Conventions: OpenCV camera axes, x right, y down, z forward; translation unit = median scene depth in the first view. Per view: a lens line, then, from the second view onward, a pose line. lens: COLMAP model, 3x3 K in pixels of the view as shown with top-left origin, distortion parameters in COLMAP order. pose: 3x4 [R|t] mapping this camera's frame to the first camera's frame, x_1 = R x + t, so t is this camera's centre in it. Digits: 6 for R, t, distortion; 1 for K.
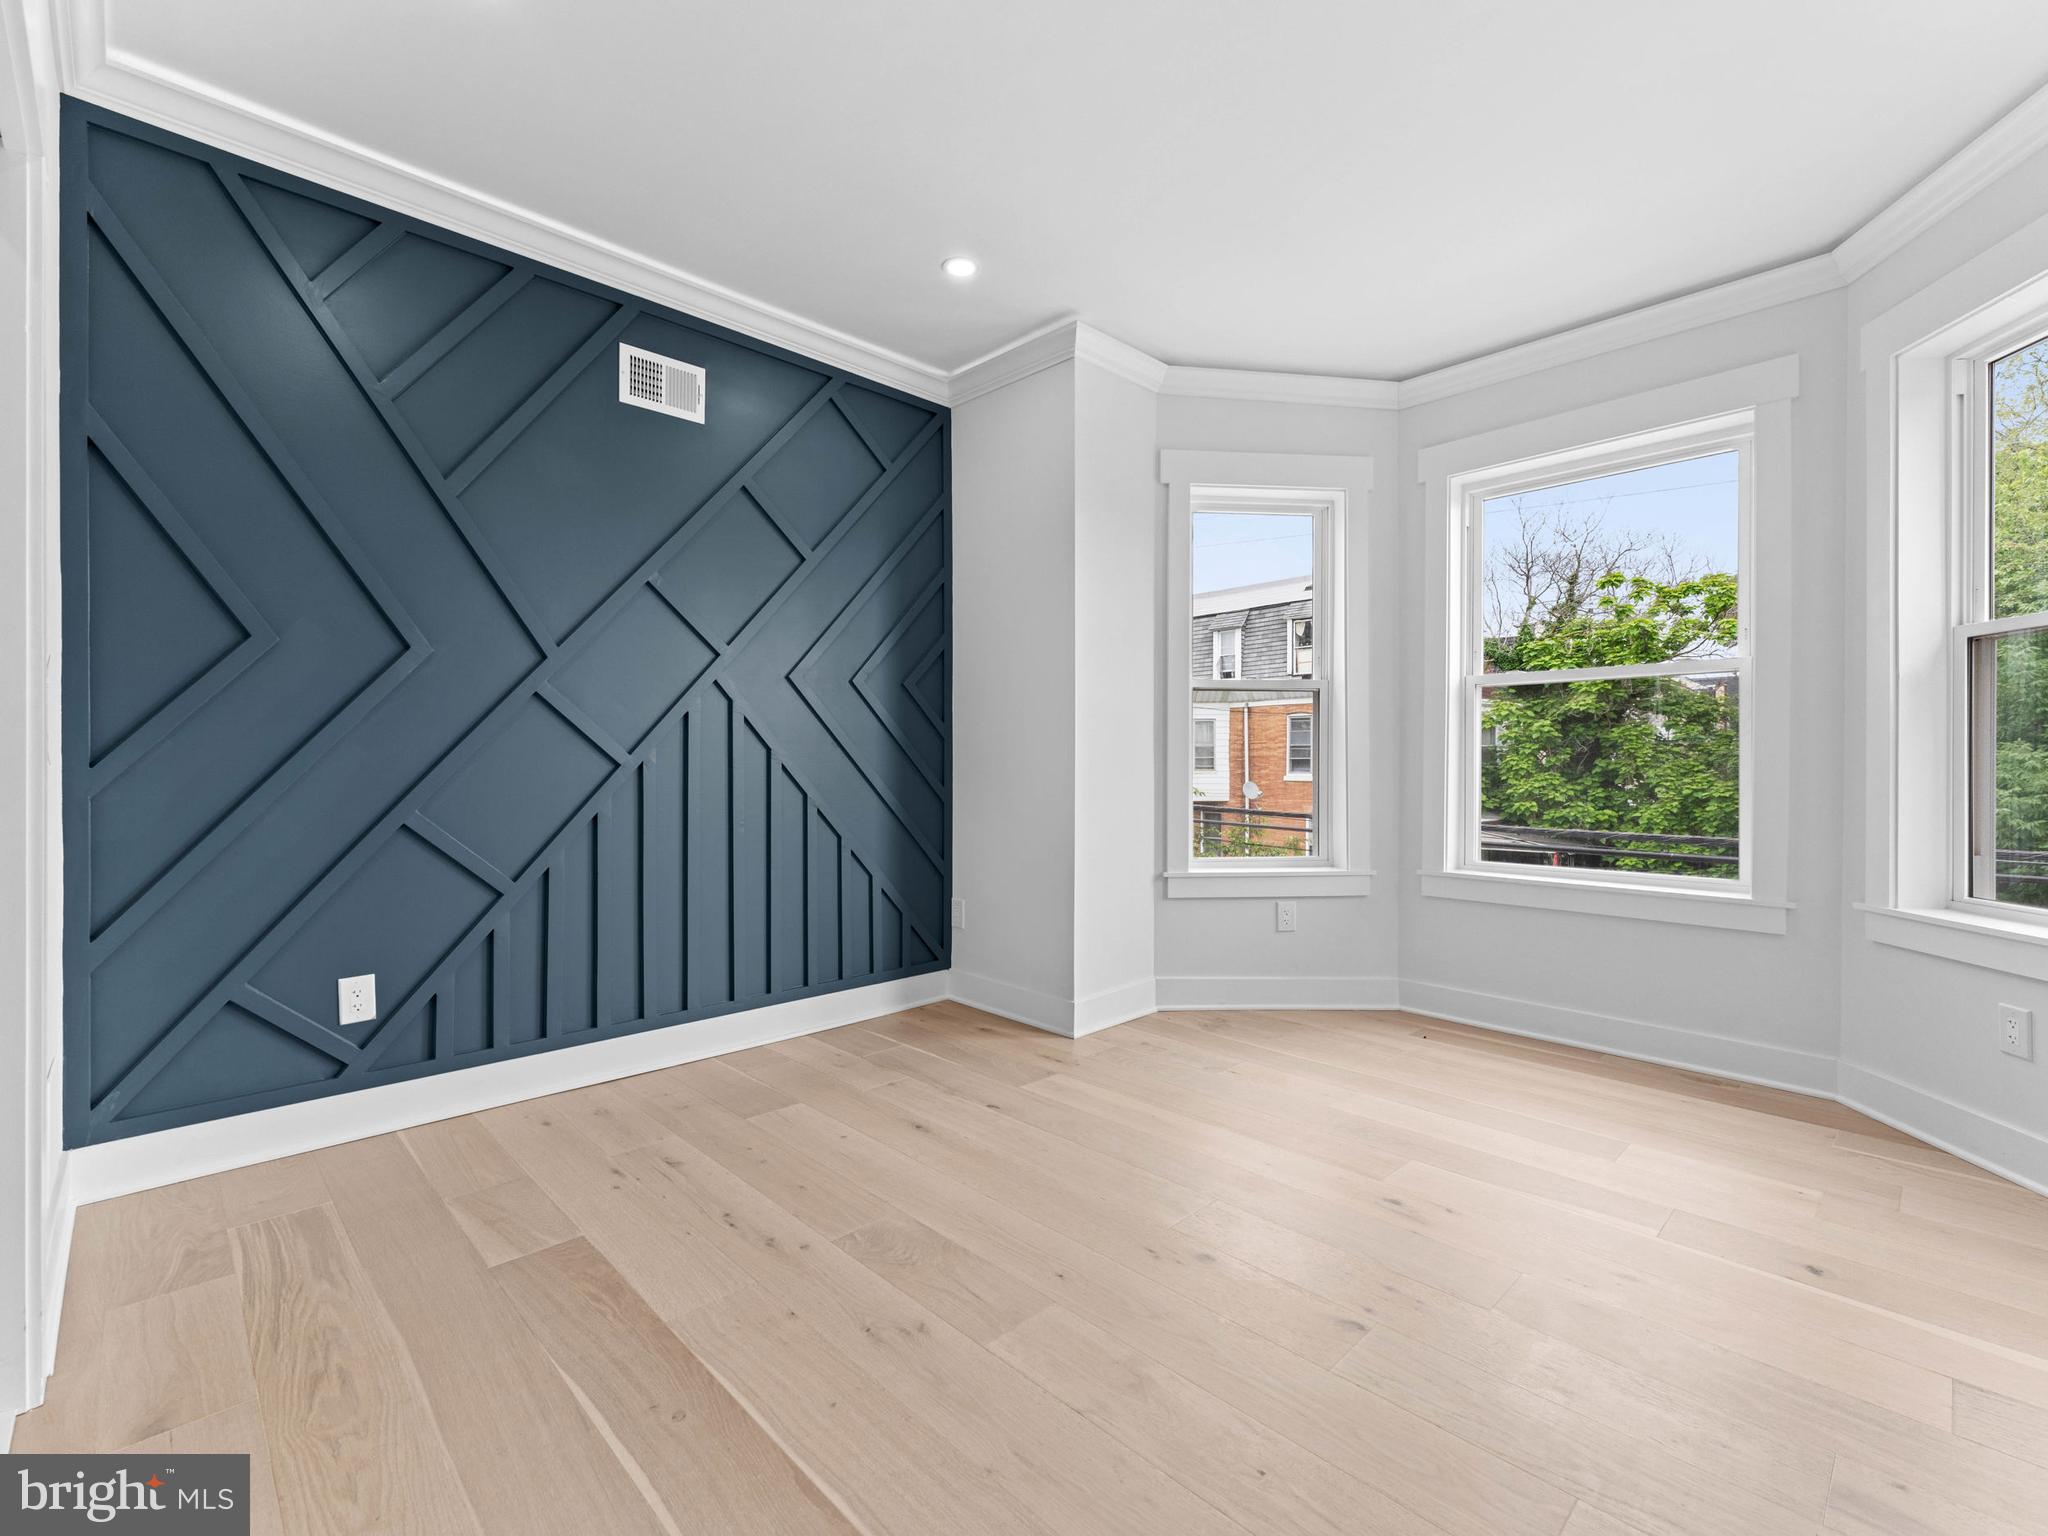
lens RADIAL K [[915.7, 0, 1021.8], [0, 915.7, 770.5], [0, 0, 1]] dist [0.001414, -0.000344]
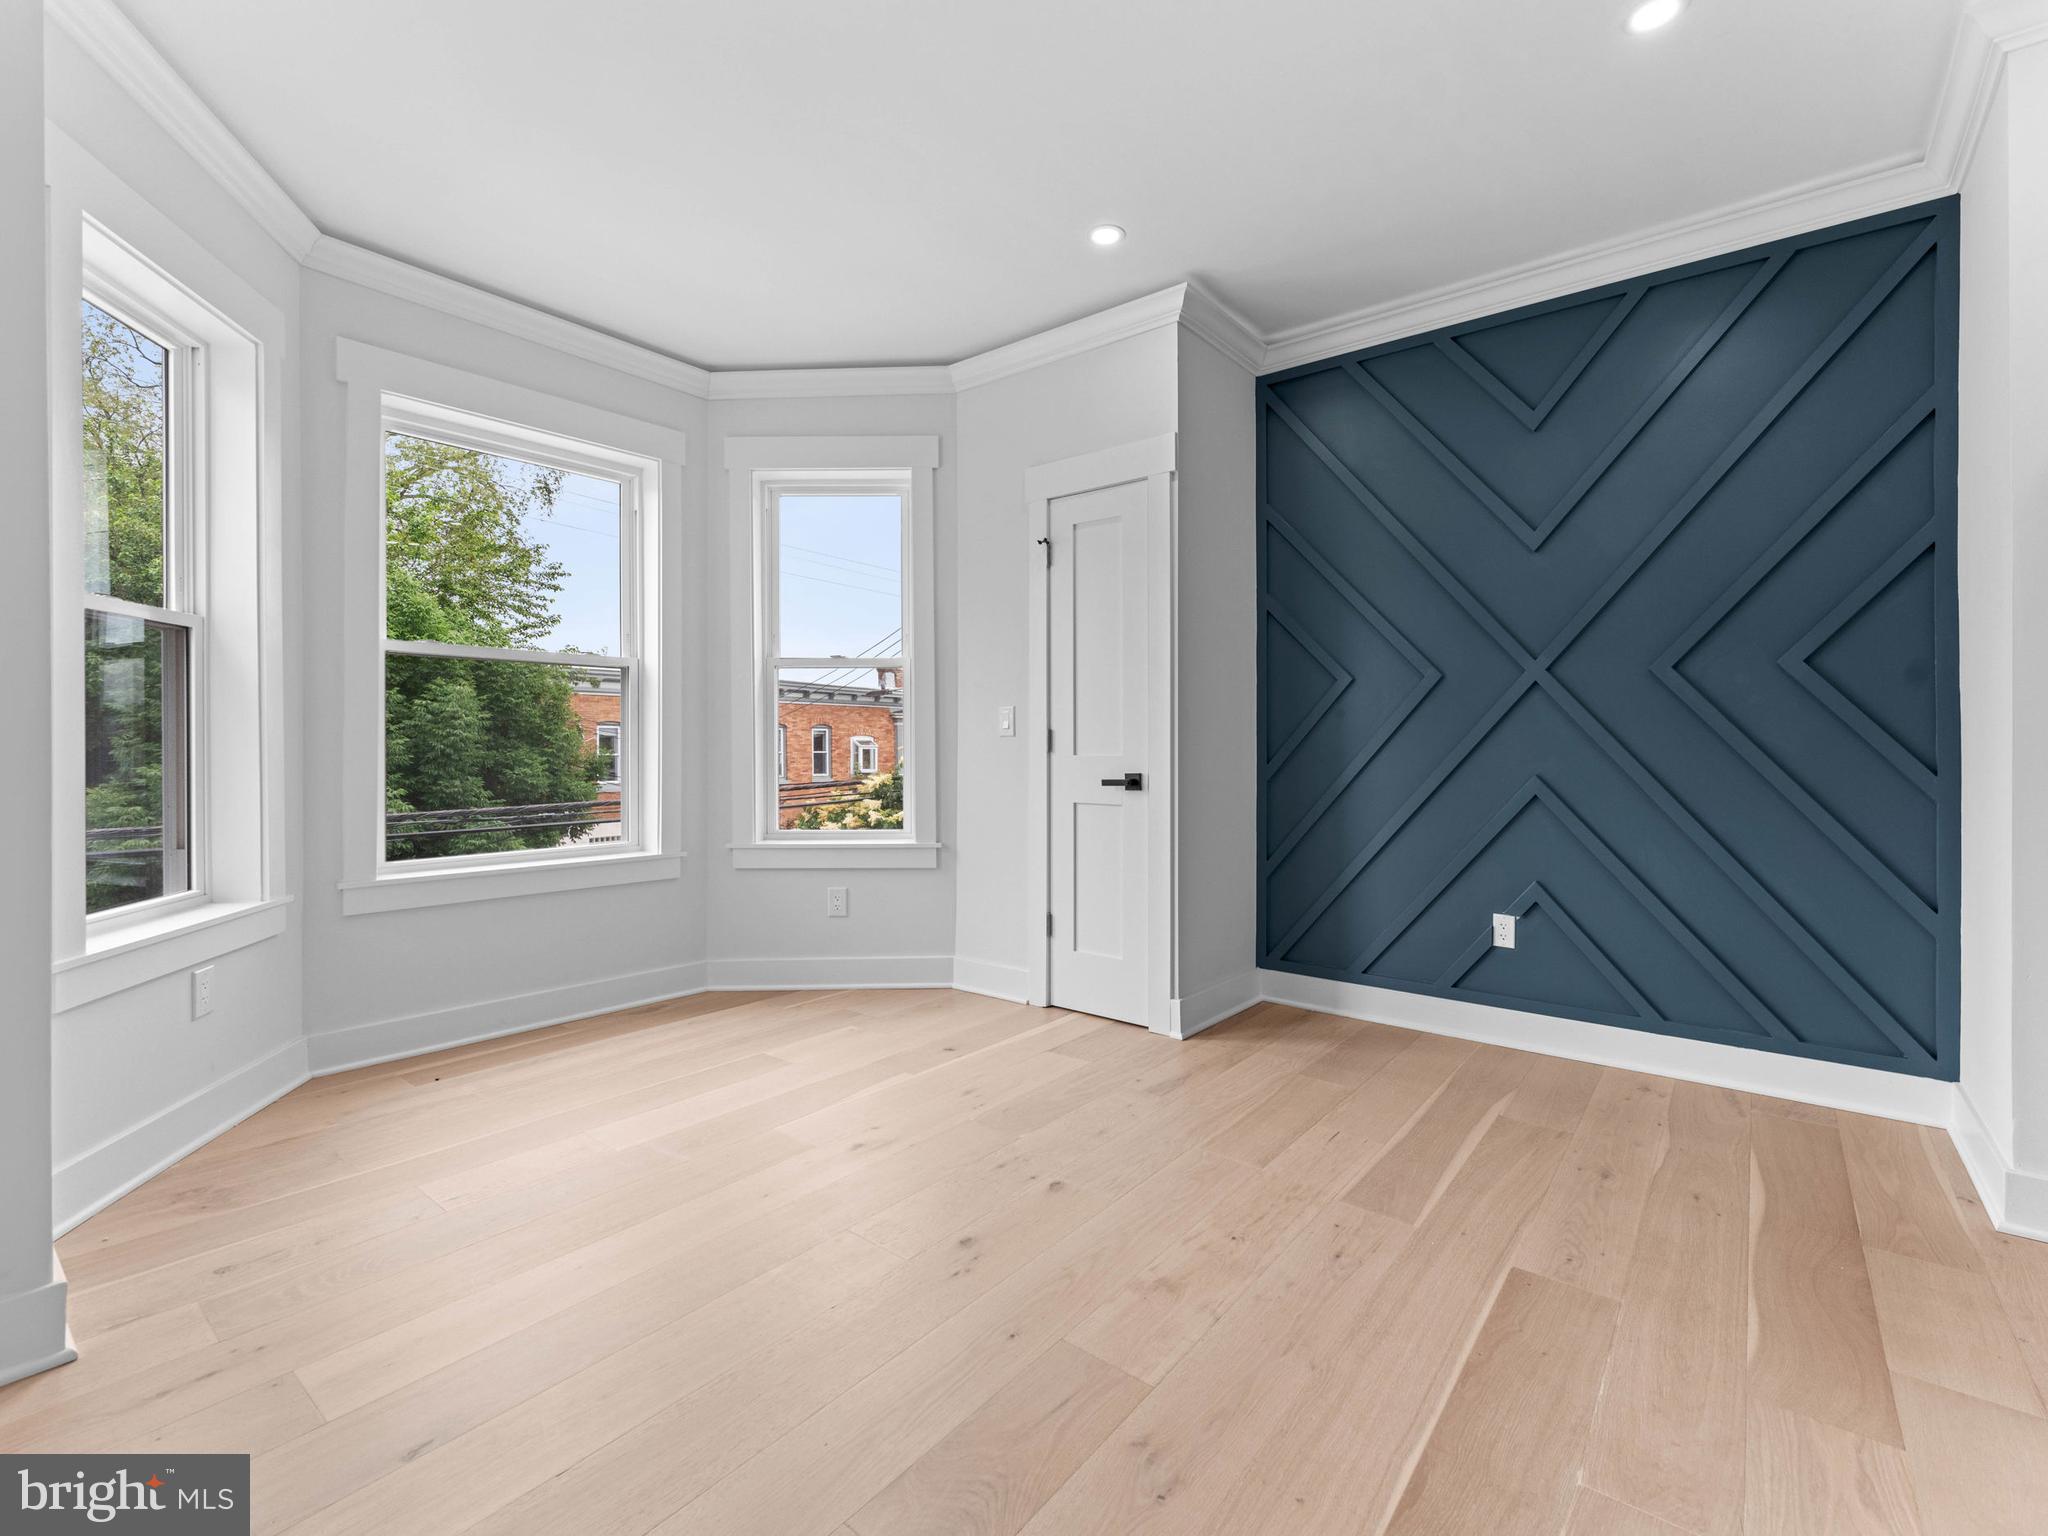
lens RADIAL K [[915.7, 0, 1015.4], [0, 915.7, 748.9], [0, 0, 1]] dist [0.001414, -0.000344]
pose [[-0.120204, -0.005453, 0.992734, -0.553750], [0.004930, 0.999969, 0.006090, -0.009306], [-0.992737, 0.005626, -0.120174, 0.739616]]
